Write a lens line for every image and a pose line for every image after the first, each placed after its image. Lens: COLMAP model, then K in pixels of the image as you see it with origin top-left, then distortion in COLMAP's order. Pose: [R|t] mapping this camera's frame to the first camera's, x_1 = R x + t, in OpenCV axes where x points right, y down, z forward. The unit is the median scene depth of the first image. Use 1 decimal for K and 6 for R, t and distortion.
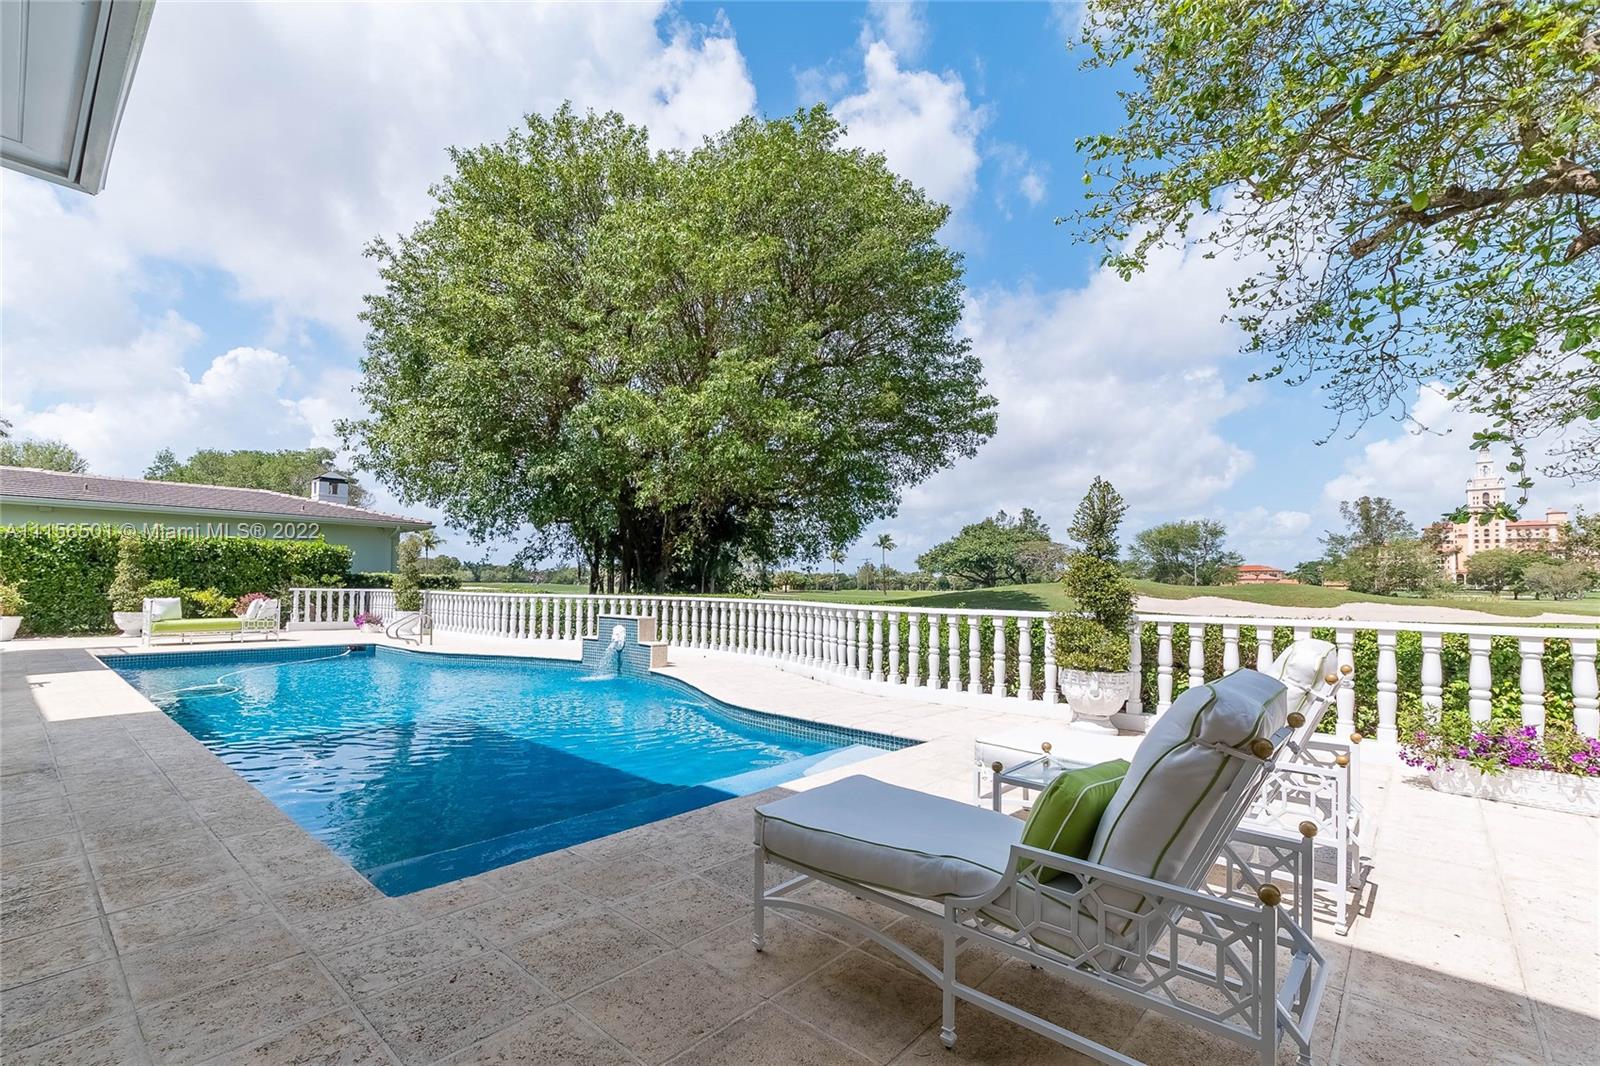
lens RADIAL K [[720.1, 0, 799.3], [0, 720.1, 558.9], [0, 0, 1]] dist [-0.003526, 0.008832]
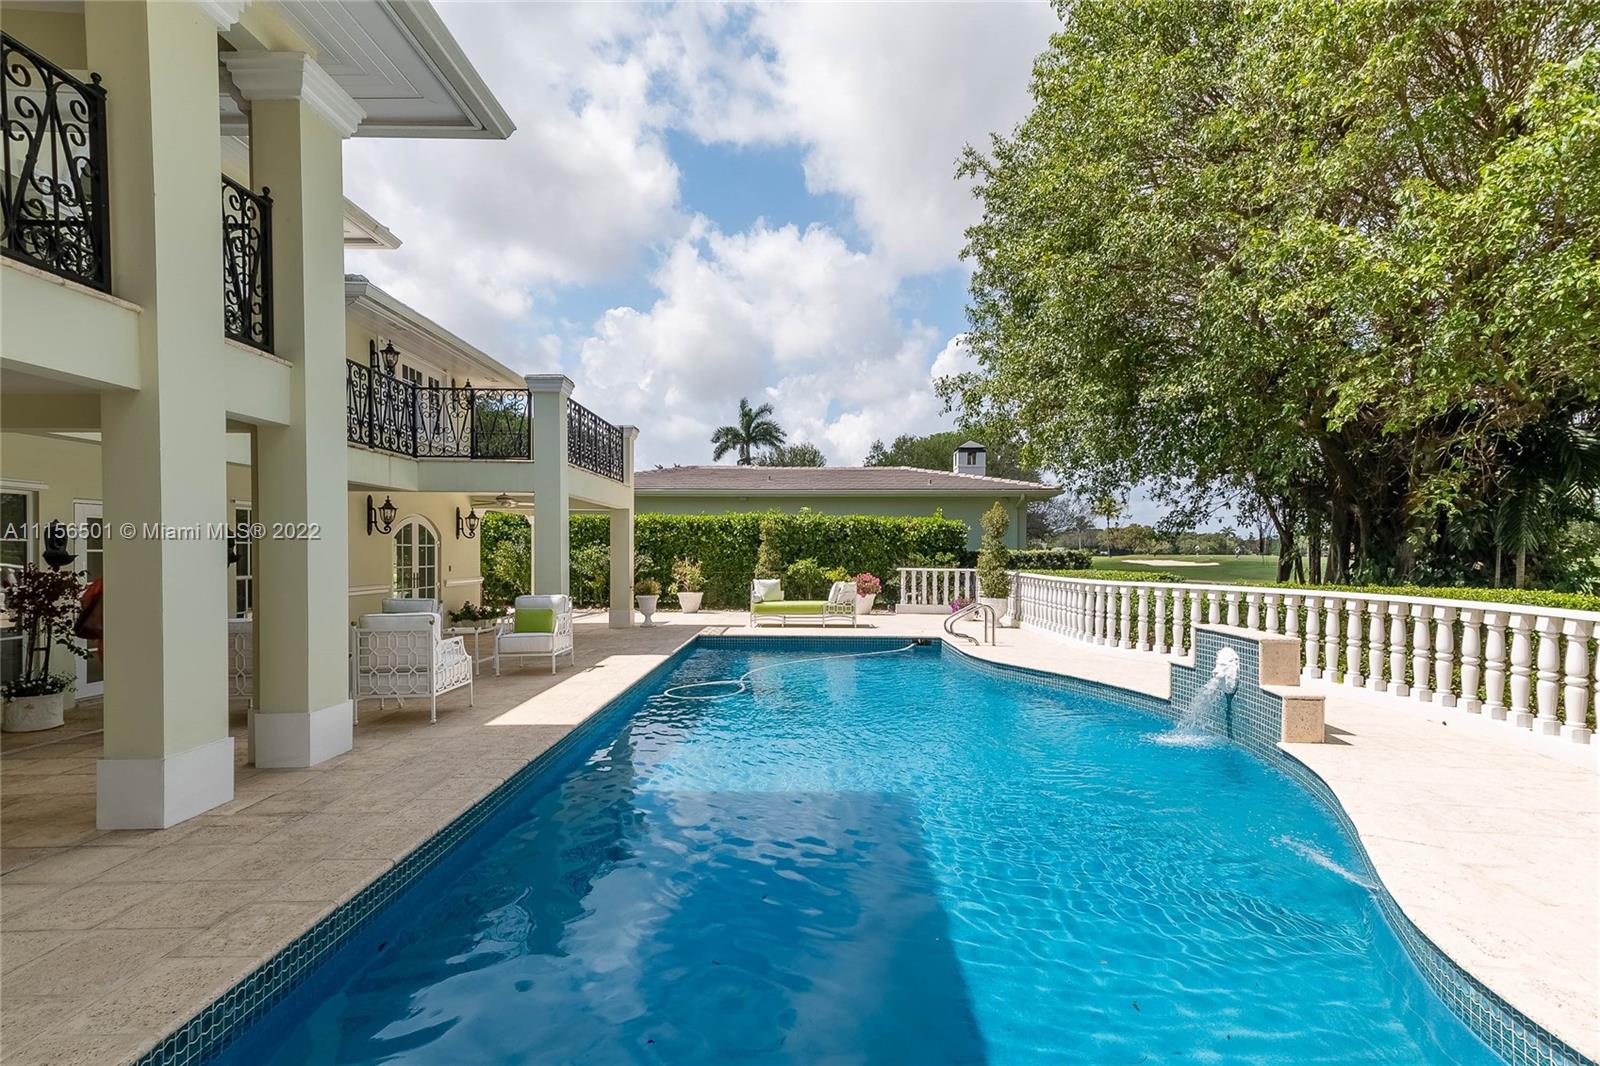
lens RADIAL K [[790.2, 0, 804.0], [0, 790.2, 561.3], [0, 0, 1]] dist [0.019894, -0.000307]
pose [[0.632725, -0.000567, -0.774376, 0.008243], [0.034328, 0.999037, 0.027318, -0.000241], [0.773615, -0.043868, 0.632135, 0.253964]]
